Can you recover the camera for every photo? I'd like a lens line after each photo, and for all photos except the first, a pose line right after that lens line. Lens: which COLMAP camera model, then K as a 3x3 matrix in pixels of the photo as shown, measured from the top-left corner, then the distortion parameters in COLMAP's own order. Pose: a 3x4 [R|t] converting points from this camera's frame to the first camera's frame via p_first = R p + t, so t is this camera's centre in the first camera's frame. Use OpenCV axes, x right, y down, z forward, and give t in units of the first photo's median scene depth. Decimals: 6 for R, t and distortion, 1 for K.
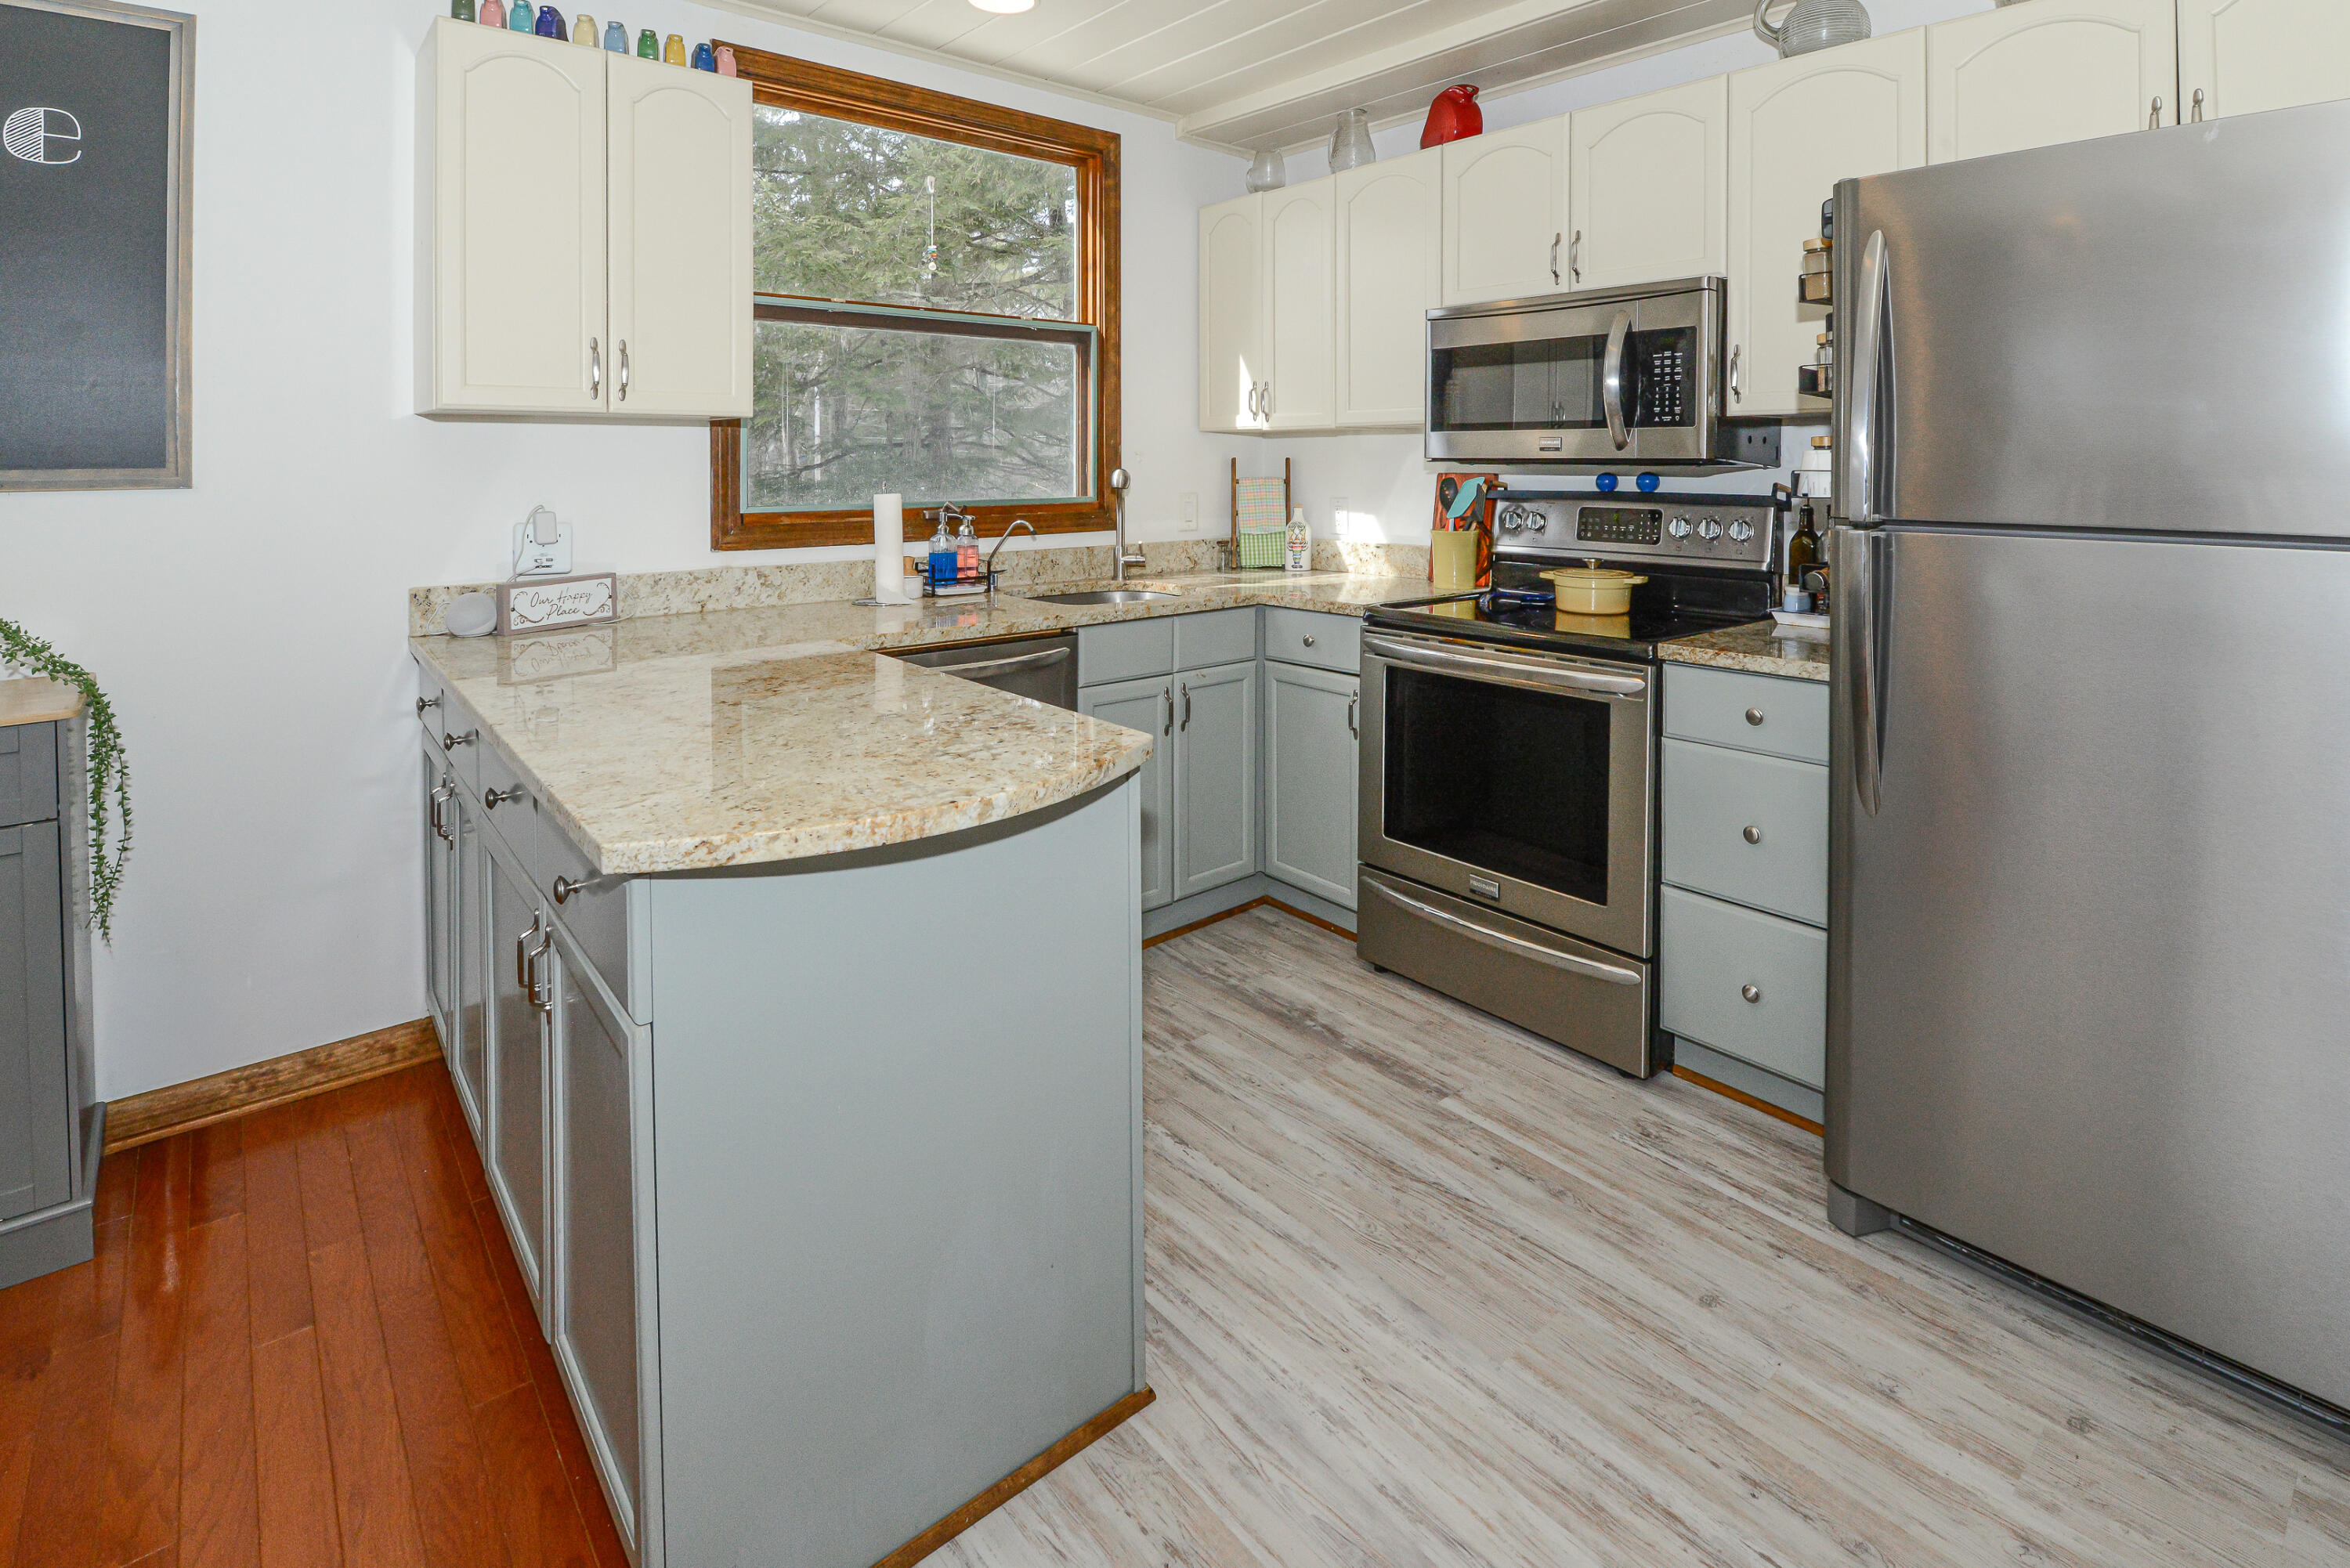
lens RADIAL K [[1156.2, 0, 1176.7], [0, 1156.2, 473.8], [0, 0, 1]] dist [0.000572, -0.004128]
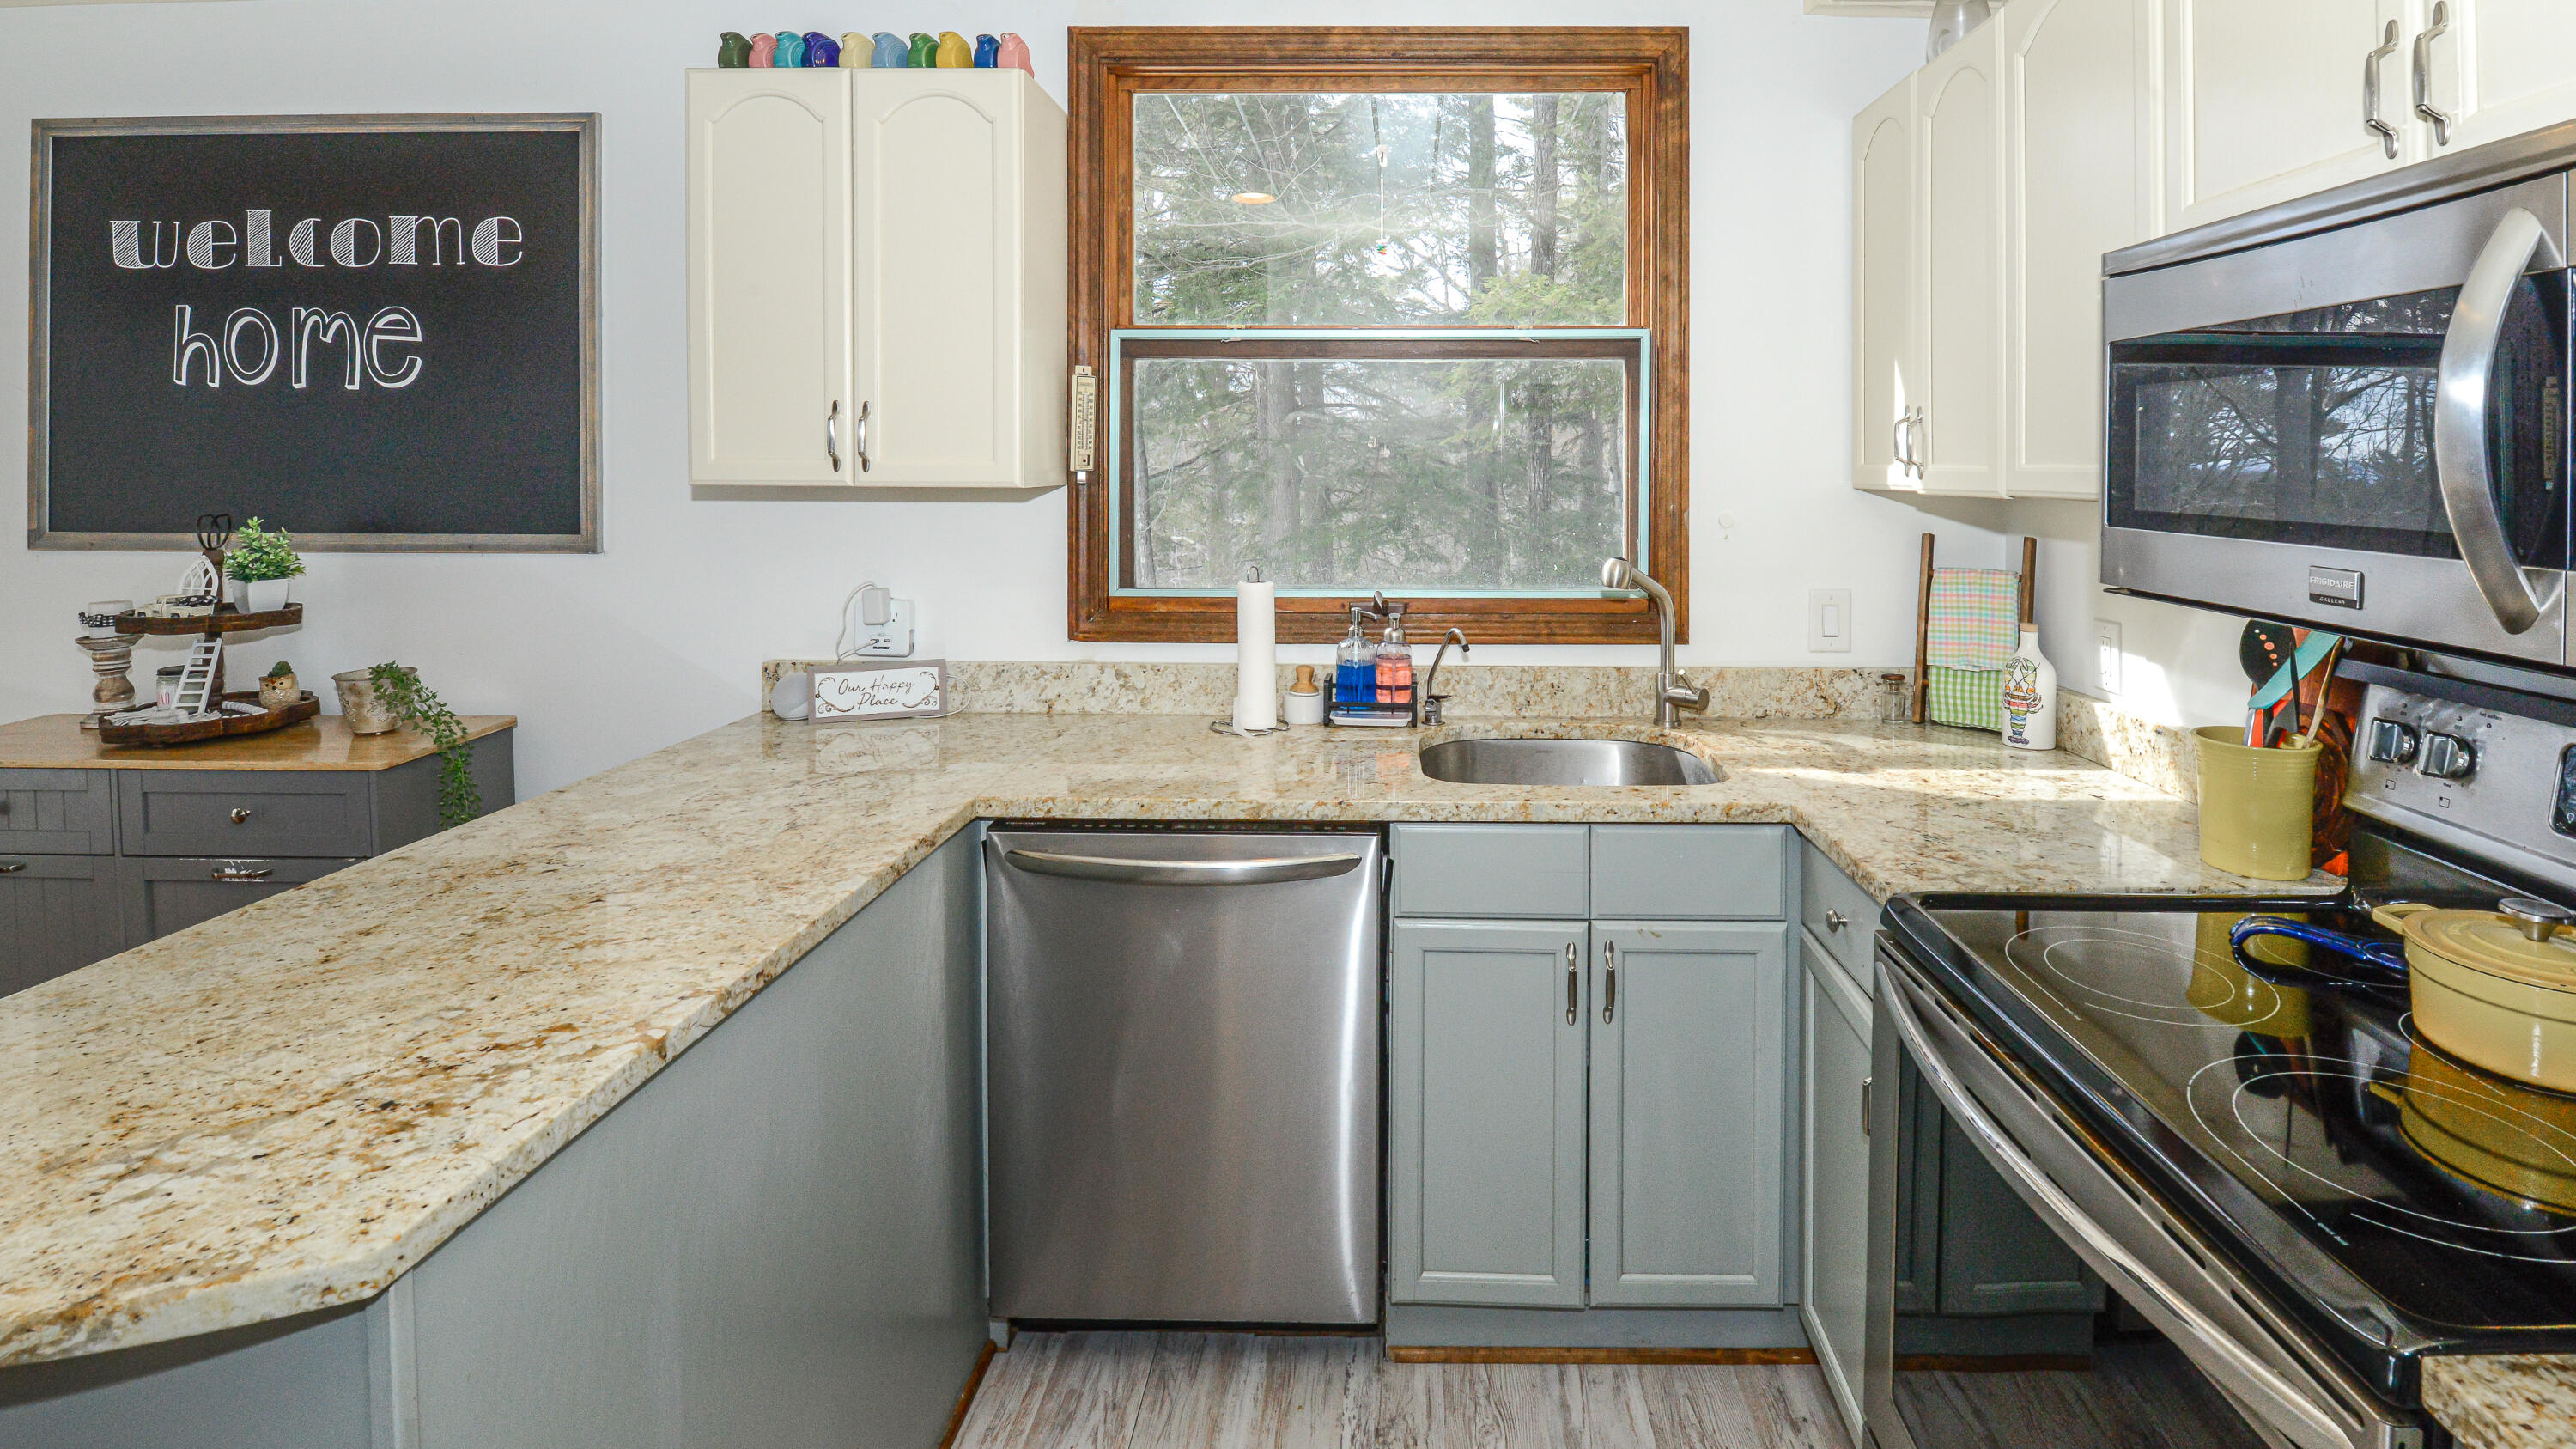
lens RADIAL K [[1247.1, 0, 1162.6], [0, 1247.1, 486.1], [0, 0, 1]] dist [-0.000274, -0.016477]
pose [[0.747810, 0.006877, -0.663878, 0.256393], [-0.012658, 0.999912, -0.003900, -0.043712], [0.663792, 0.011319, 0.747831, 0.388489]]
